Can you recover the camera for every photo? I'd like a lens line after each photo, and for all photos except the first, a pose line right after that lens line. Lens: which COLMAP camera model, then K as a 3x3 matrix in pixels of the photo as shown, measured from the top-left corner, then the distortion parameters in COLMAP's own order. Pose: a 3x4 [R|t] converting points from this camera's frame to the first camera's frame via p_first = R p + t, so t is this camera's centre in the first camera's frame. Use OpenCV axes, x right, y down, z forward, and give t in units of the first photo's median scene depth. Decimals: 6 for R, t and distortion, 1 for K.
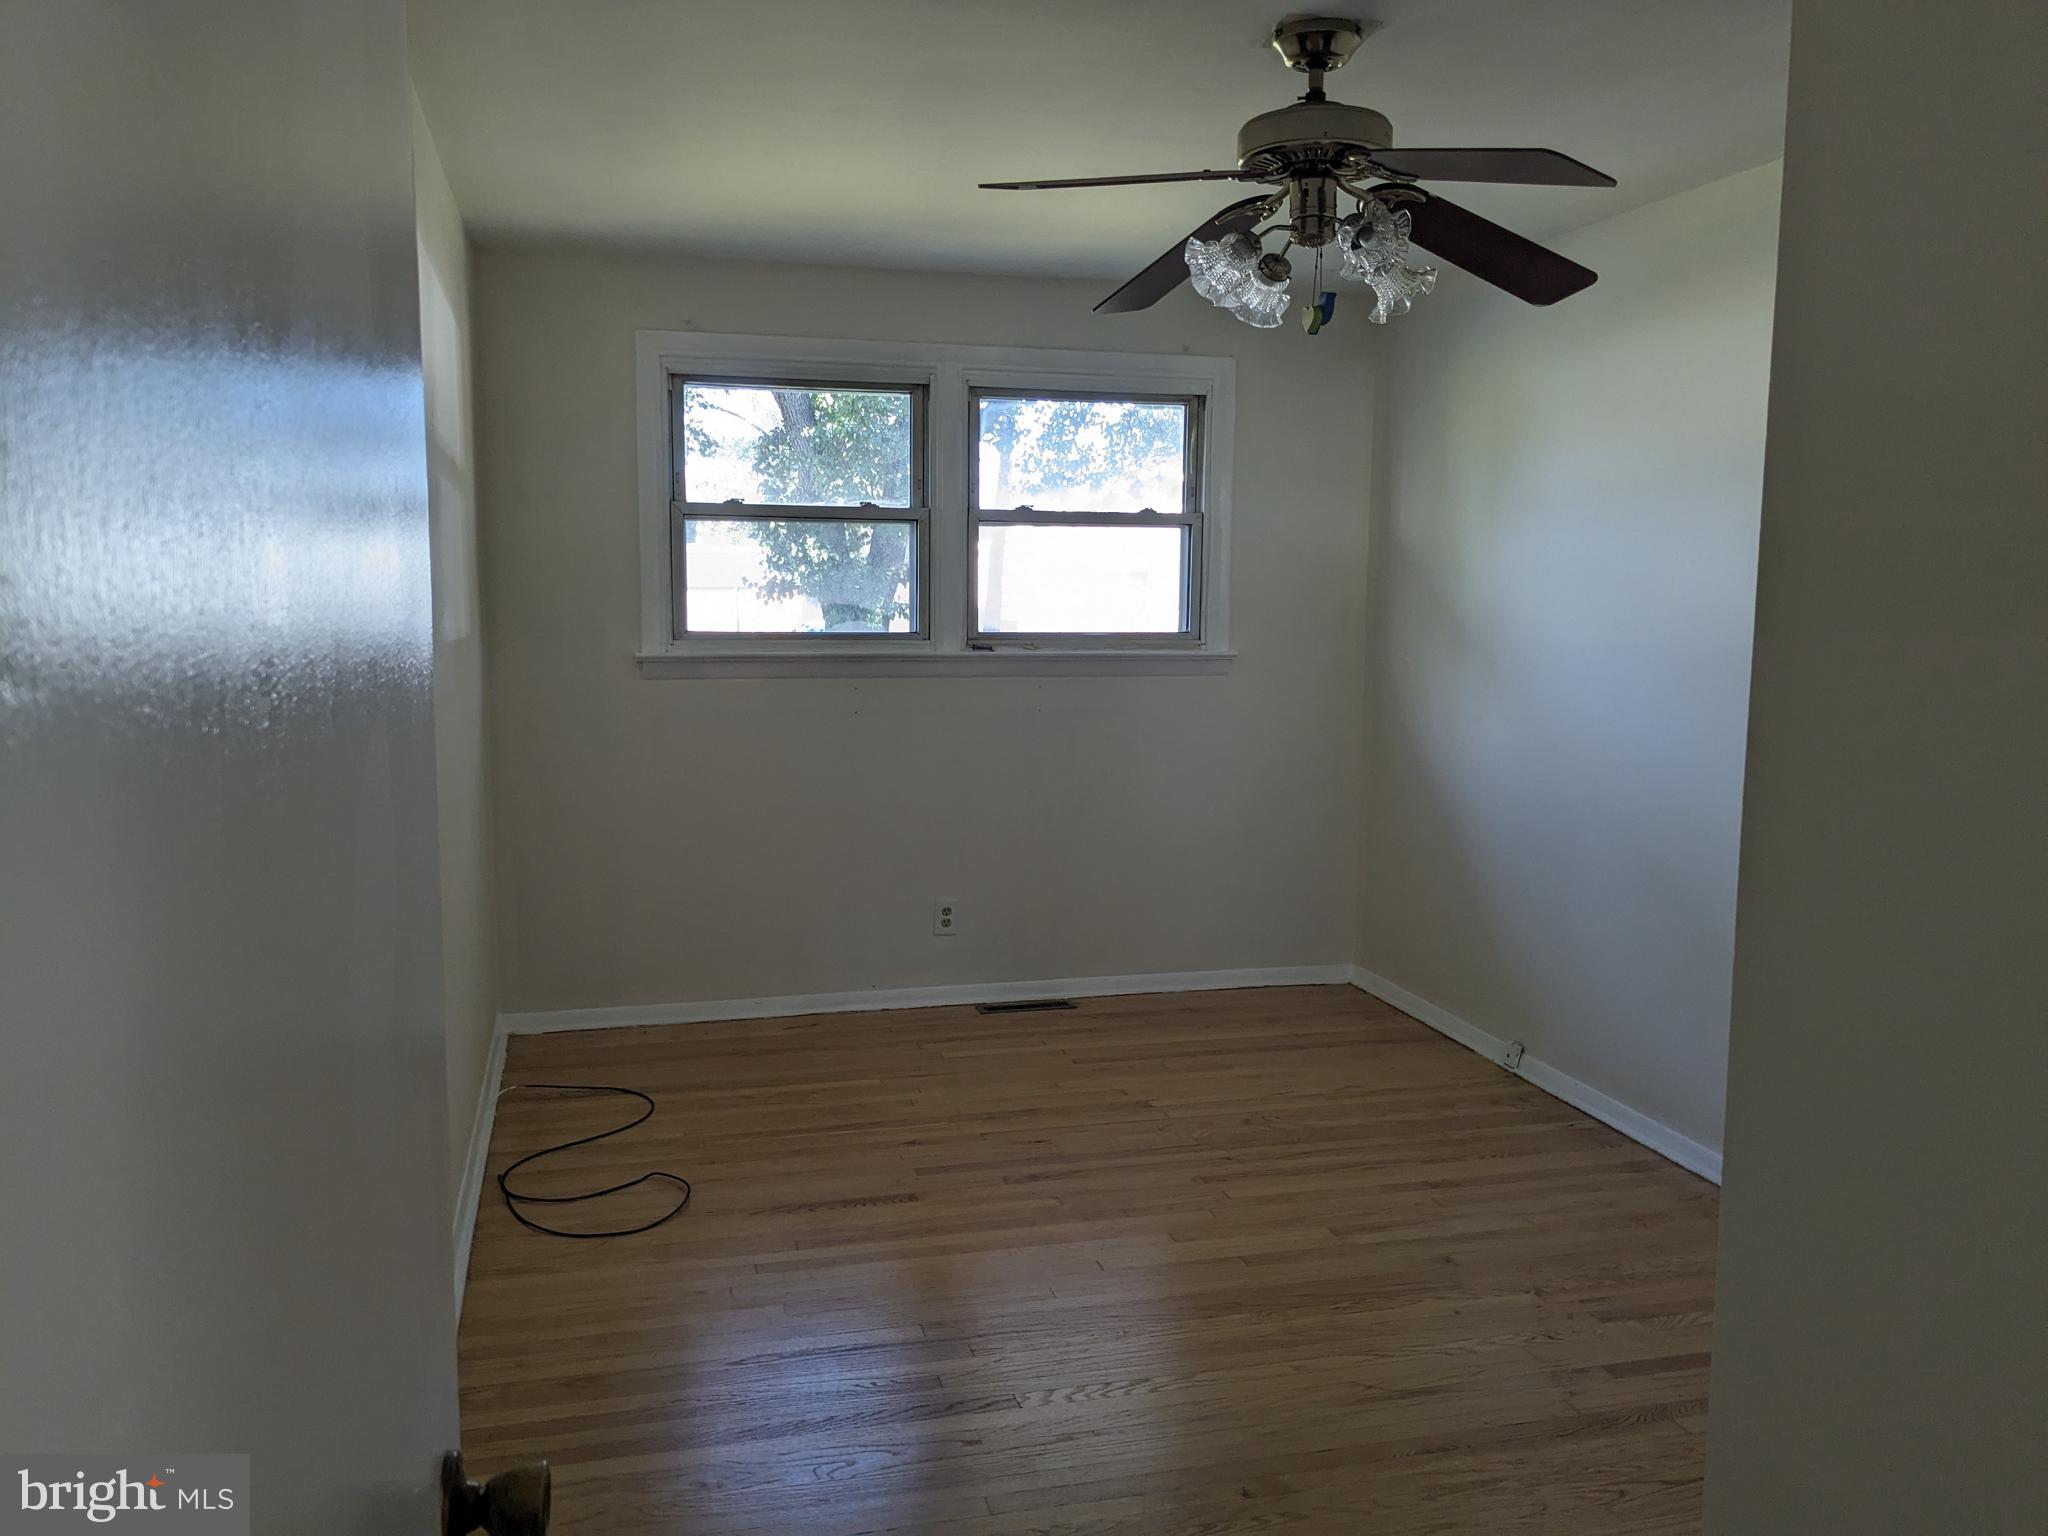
lens RADIAL K [[1636.8, 0, 1040.3], [0, 1636.8, 772.9], [0, 0, 1]] dist [0.067258, -0.101124]
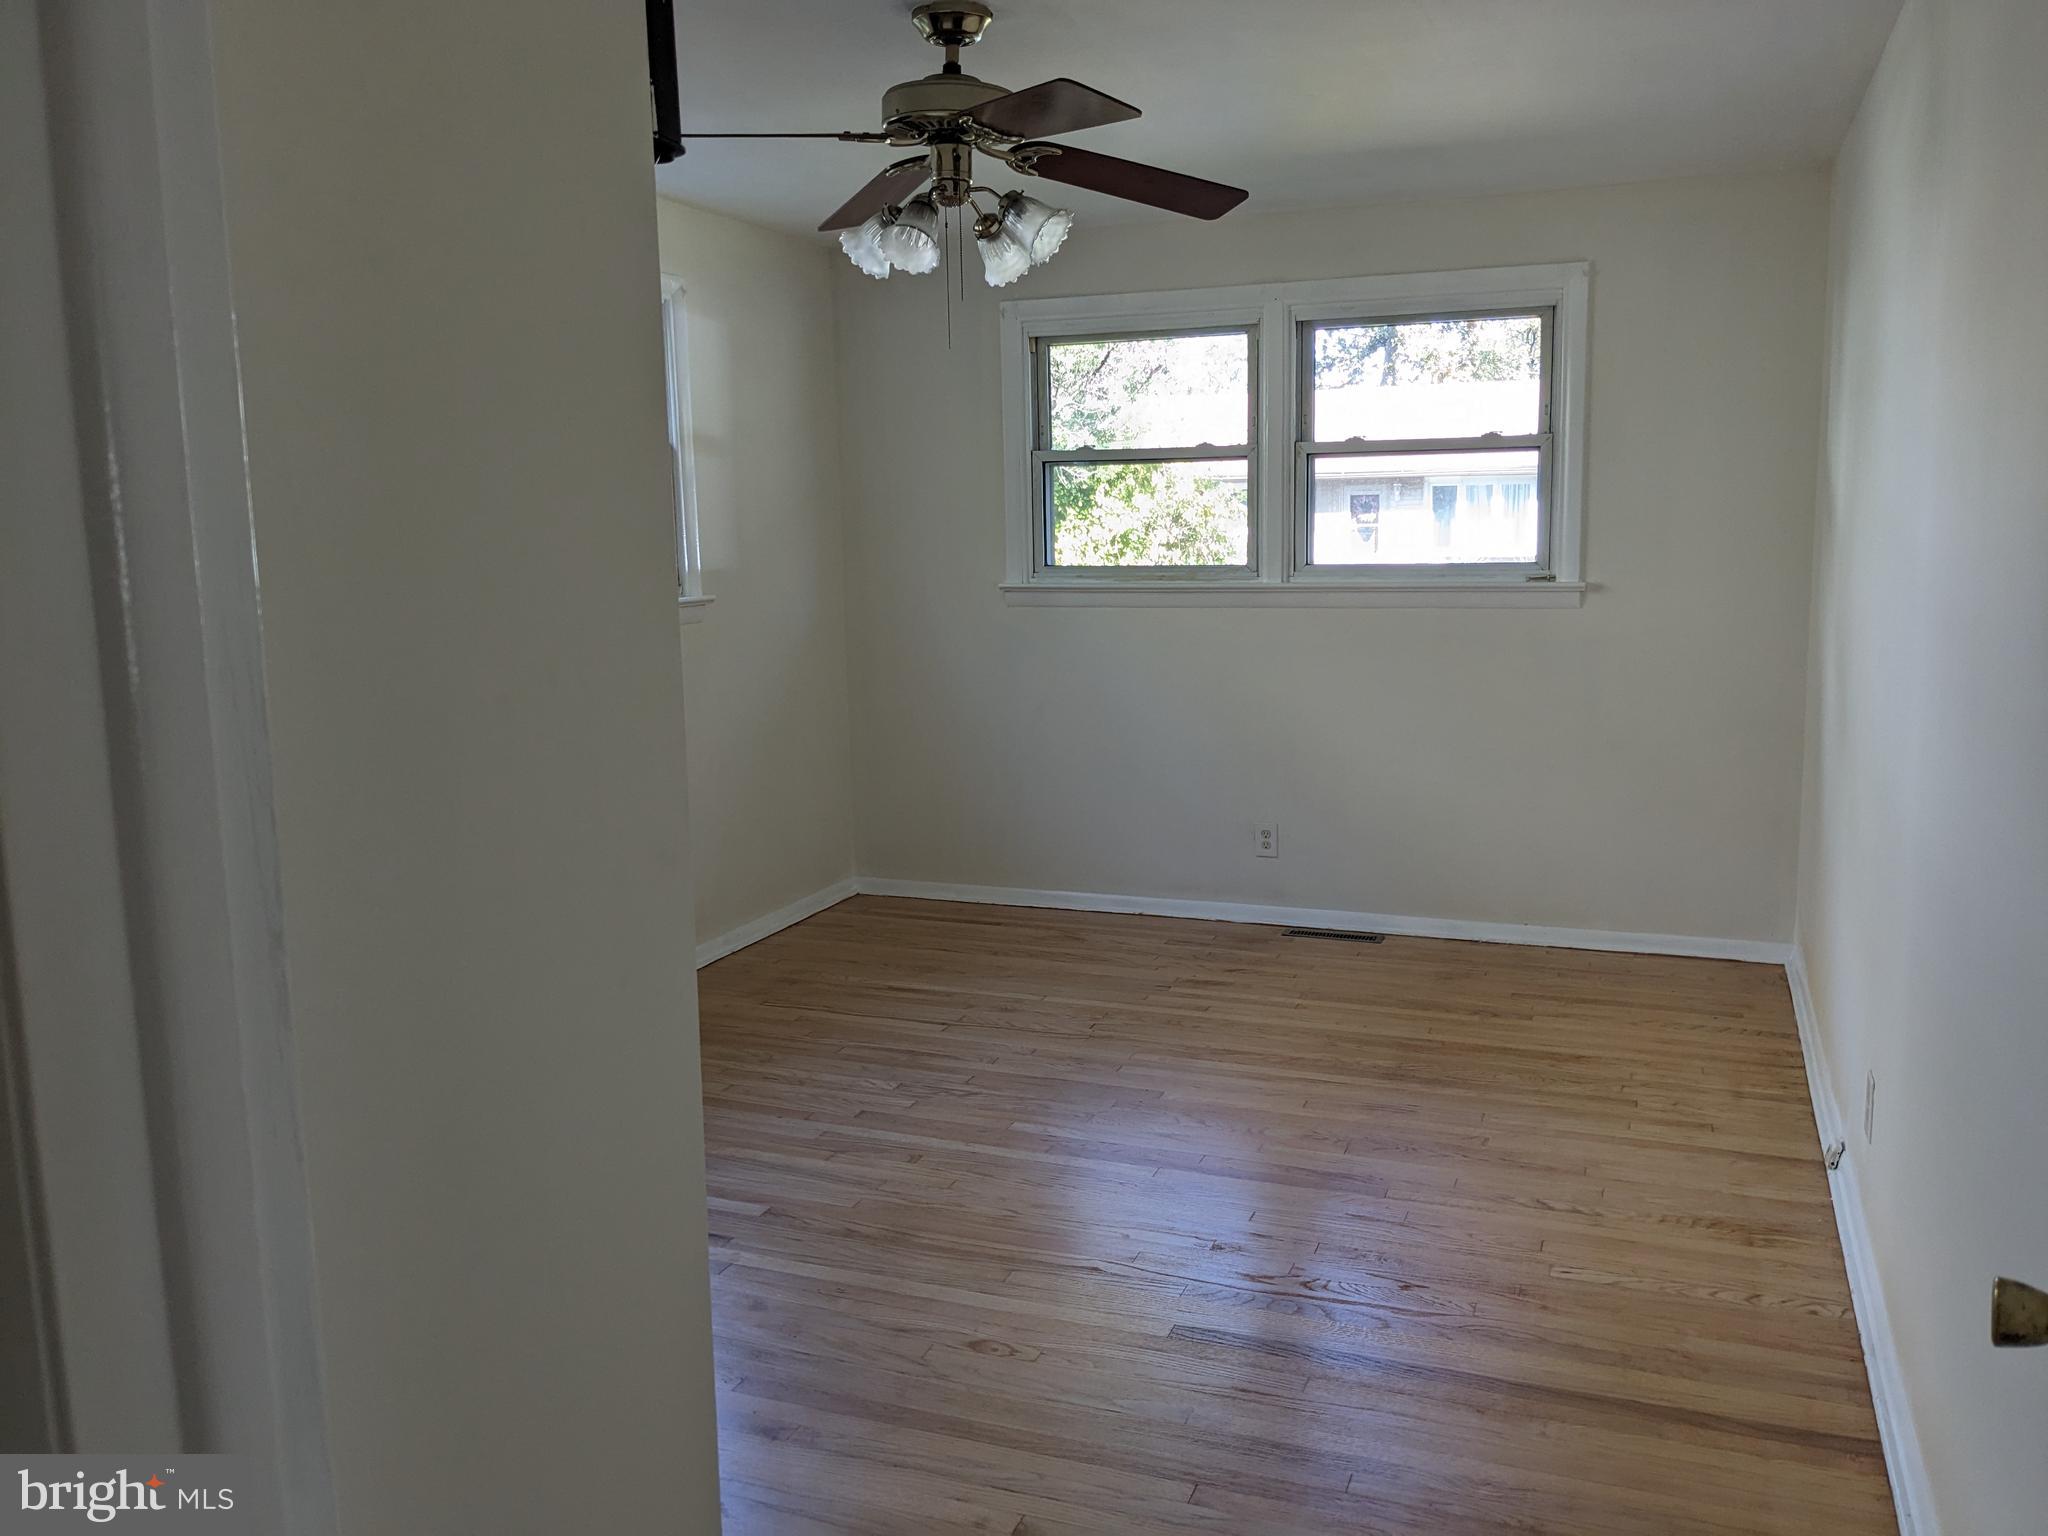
lens RADIAL K [[1636.8, 0, 1034.1], [0, 1636.8, 774.5], [0, 0, 1]] dist [0.067258, -0.101124]
pose [[0.801756, 0.070273, -0.593506, 0.438737], [-0.048665, 0.997442, 0.052360, -0.000524], [0.595668, -0.013097, 0.803124, 0.078036]]
